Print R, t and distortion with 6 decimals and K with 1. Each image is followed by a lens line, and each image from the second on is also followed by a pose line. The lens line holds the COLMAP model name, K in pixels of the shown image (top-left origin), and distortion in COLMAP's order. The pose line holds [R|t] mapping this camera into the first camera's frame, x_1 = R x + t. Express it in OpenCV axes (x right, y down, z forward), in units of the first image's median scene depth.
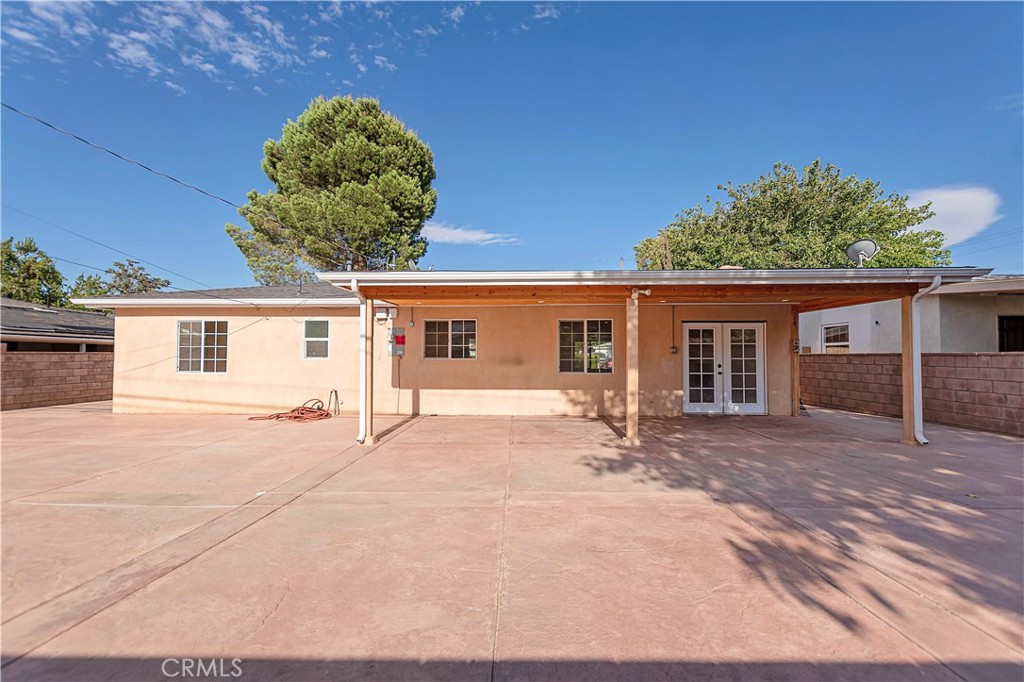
lens RADIAL K [[456.0, 0, 508.5], [0, 456.0, 342.1], [0, 0, 1]] dist [0.006488, -0.002834]
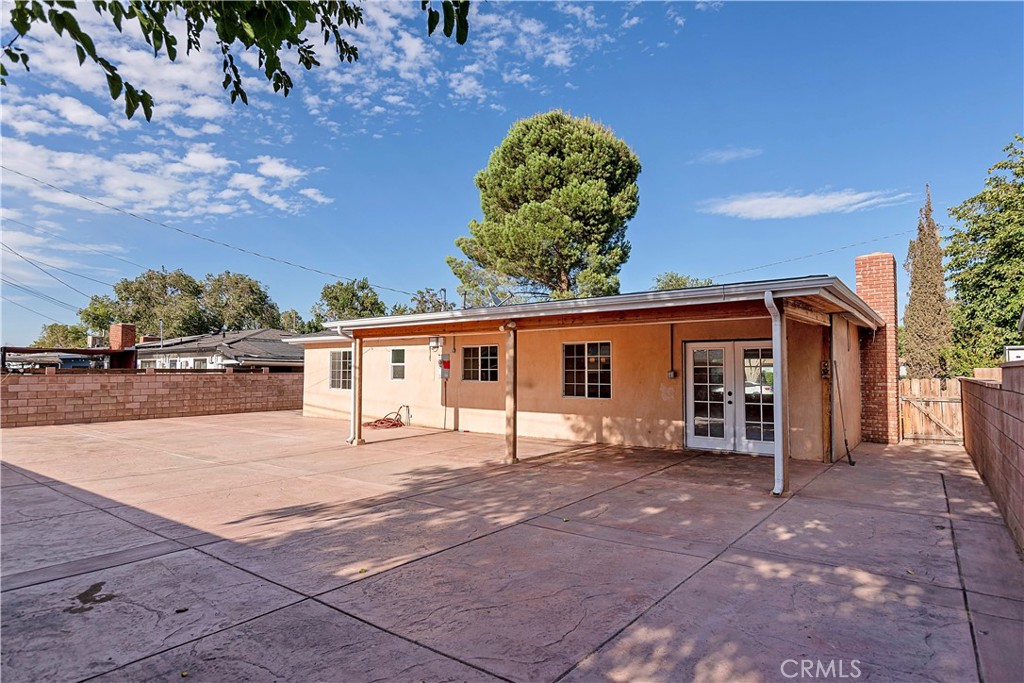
lens RADIAL K [[561.7, 0, 501.6], [0, 561.7, 339.3], [0, 0, 1]] dist [0.008034, 0.001341]
pose [[0.806565, -0.032871, -0.590231, 0.710606], [0.017713, 0.999348, -0.031451, -0.021193], [0.590880, 0.014912, 0.806622, -0.067882]]
